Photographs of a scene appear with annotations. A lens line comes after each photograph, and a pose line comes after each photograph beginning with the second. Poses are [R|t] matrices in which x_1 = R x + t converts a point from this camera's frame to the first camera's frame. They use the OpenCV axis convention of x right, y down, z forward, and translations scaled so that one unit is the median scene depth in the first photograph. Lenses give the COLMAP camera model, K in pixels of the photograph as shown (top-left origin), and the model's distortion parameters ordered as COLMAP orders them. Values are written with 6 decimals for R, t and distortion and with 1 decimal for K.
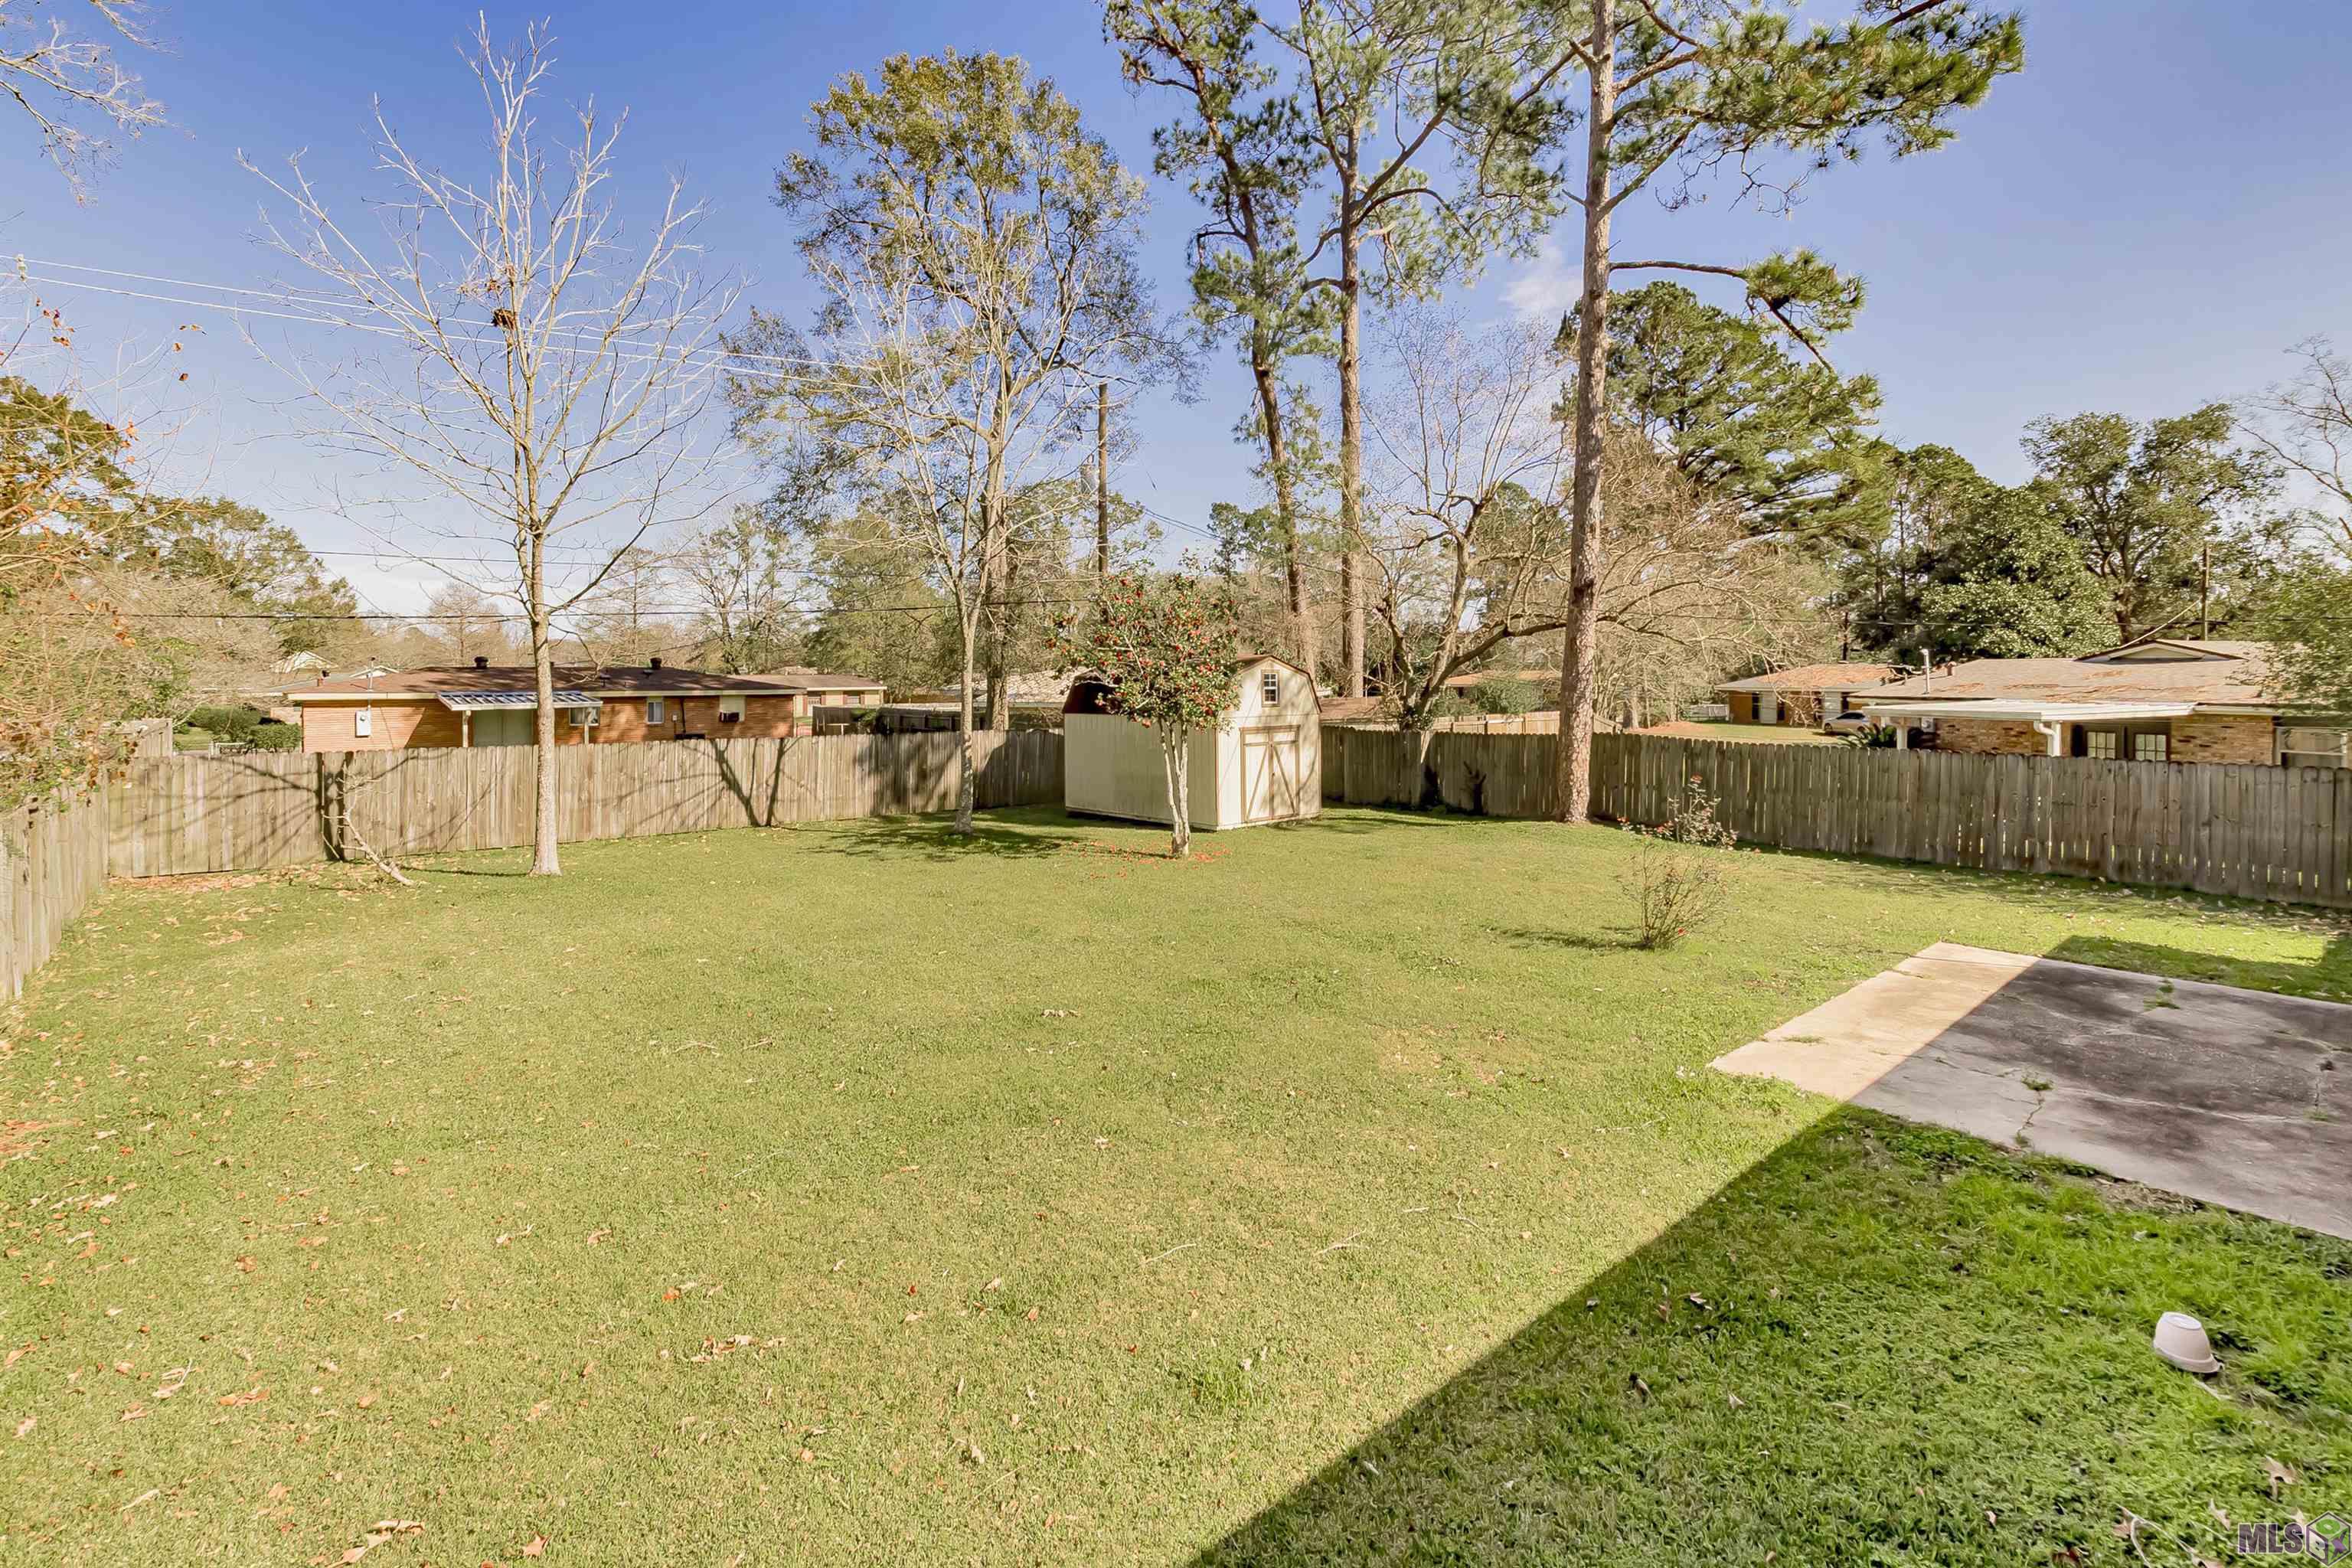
lens RADIAL K [[1073.6, 0, 1174.6], [0, 1073.6, 779.9], [0, 0, 1]] dist [0.001814, 0.000580]
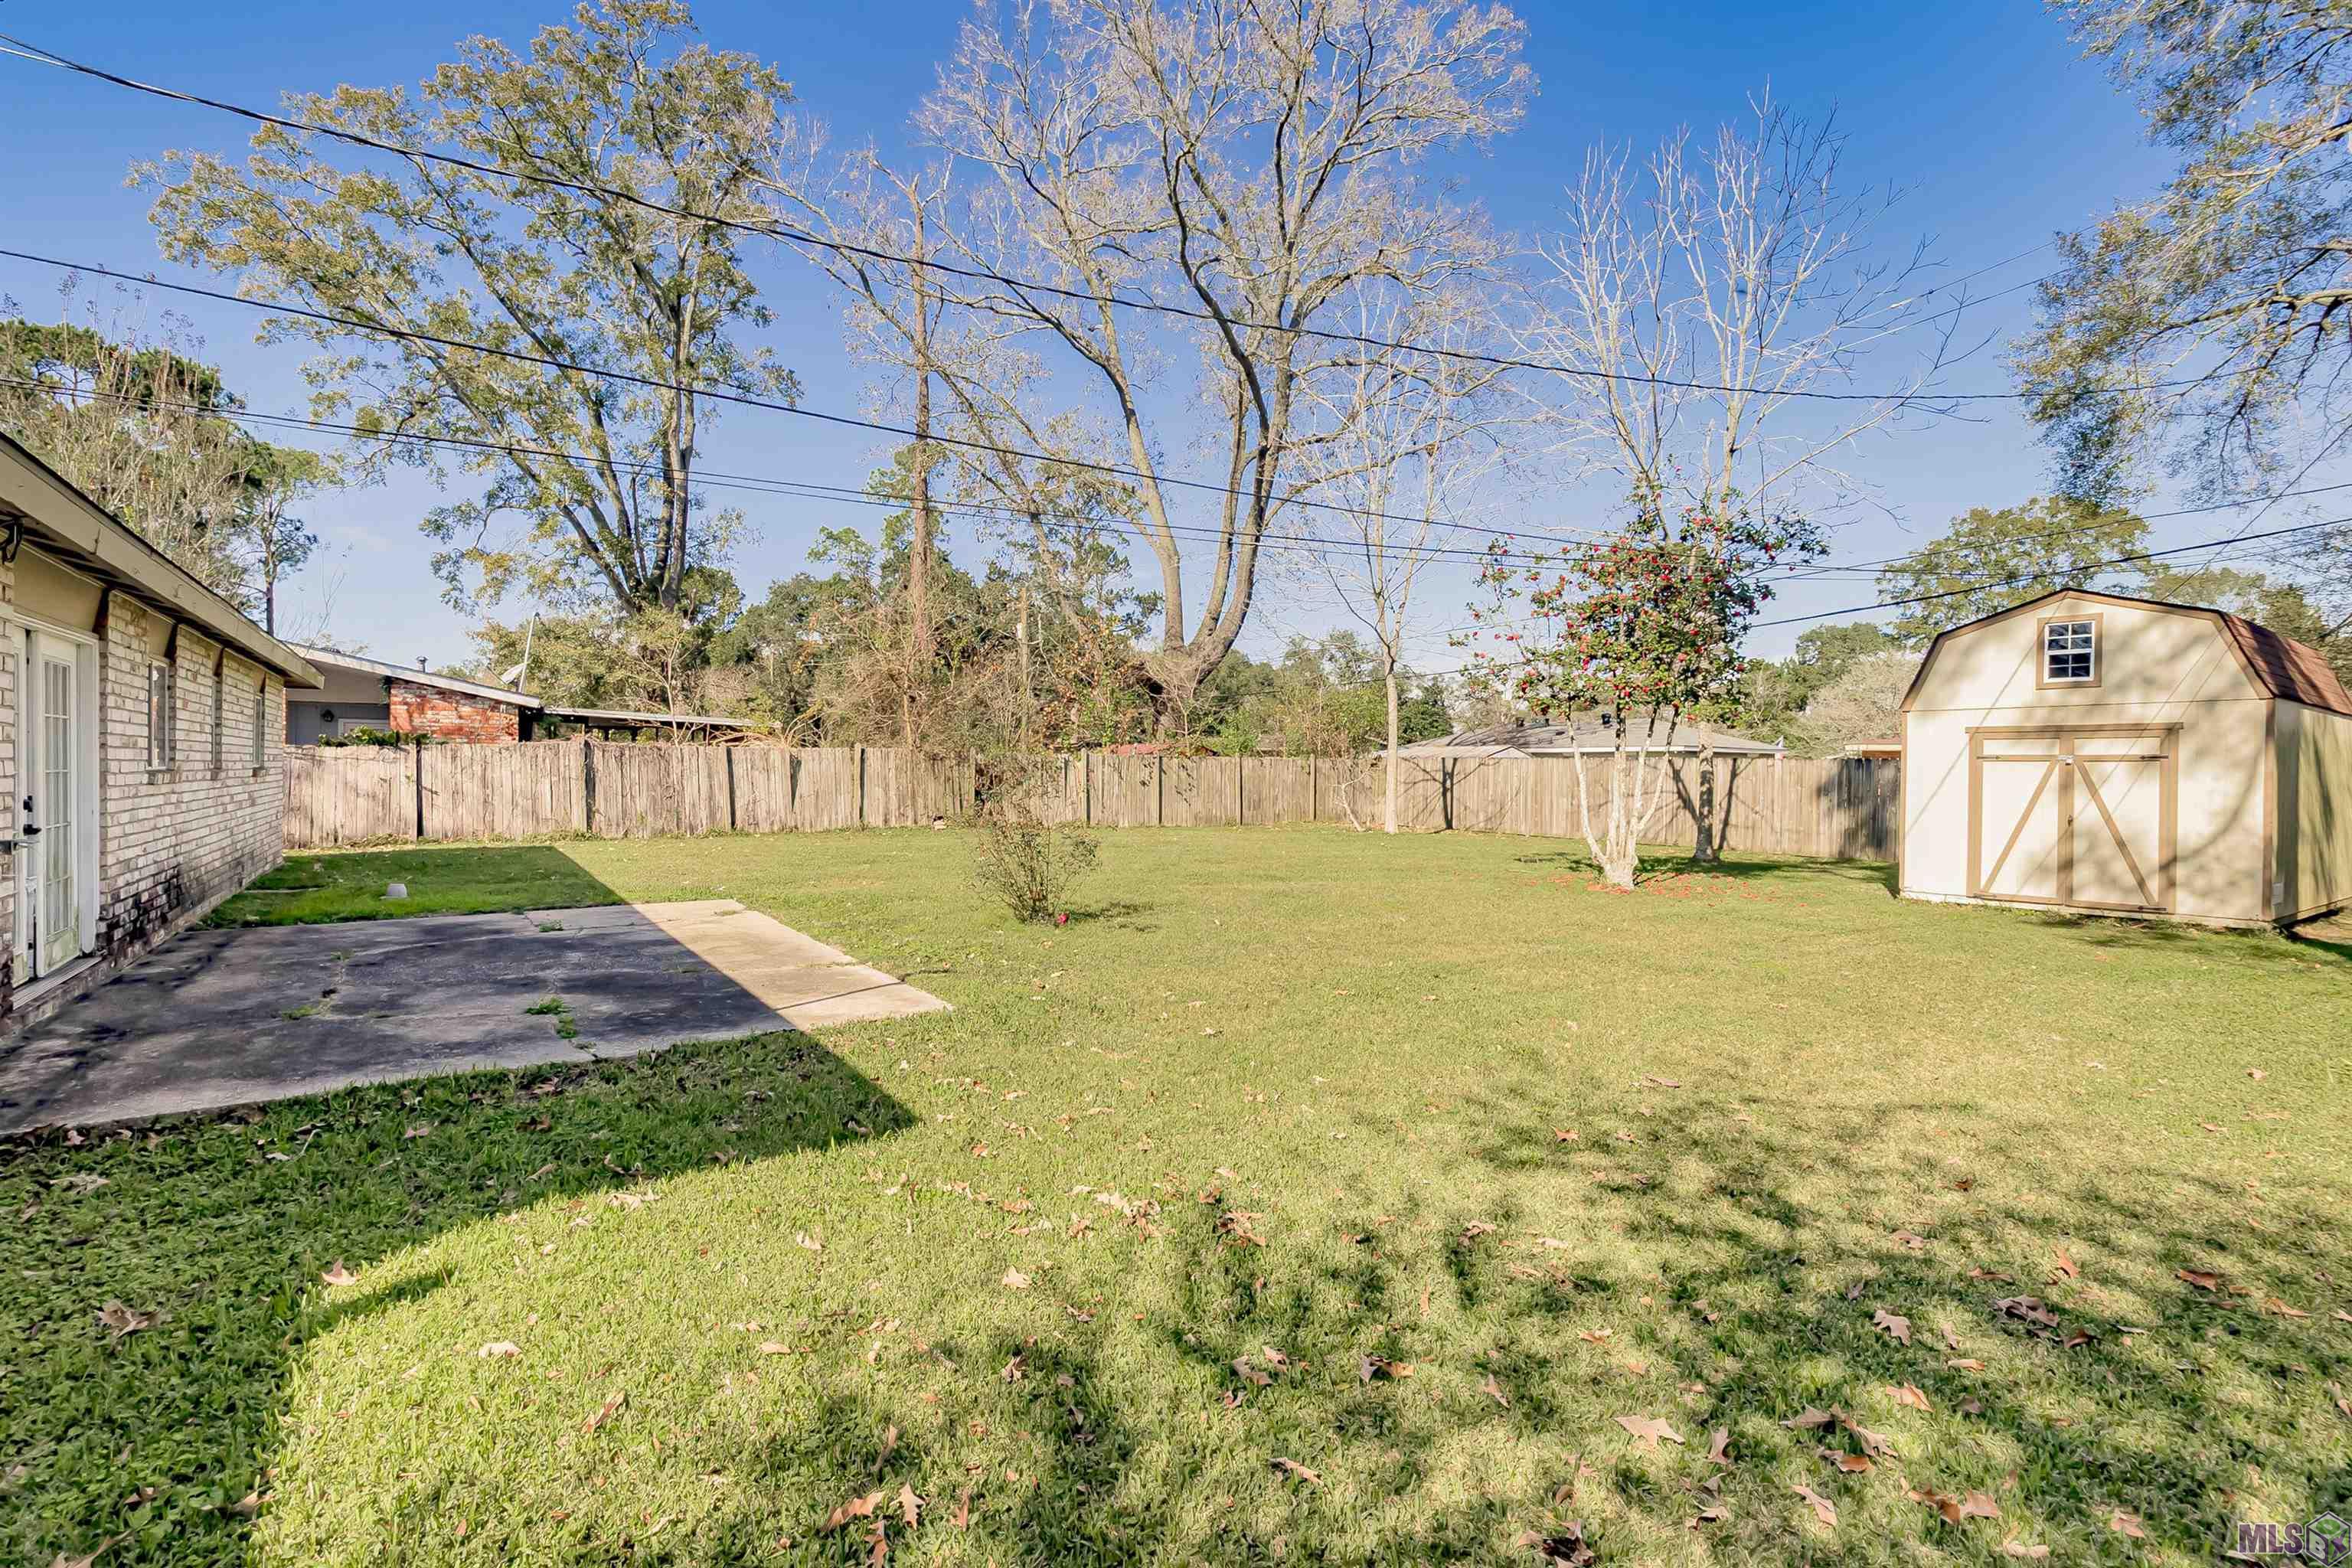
lens RADIAL K [[1073.6, 0, 1172.8], [0, 1073.6, 781.3], [0, 0, 1]] dist [0.001814, 0.000580]
pose [[-0.108309, 0.012715, -0.994036, 0.652955], [-0.106208, 0.994047, 0.024288, 0.010263], [0.988427, 0.108206, -0.106314, 0.628895]]
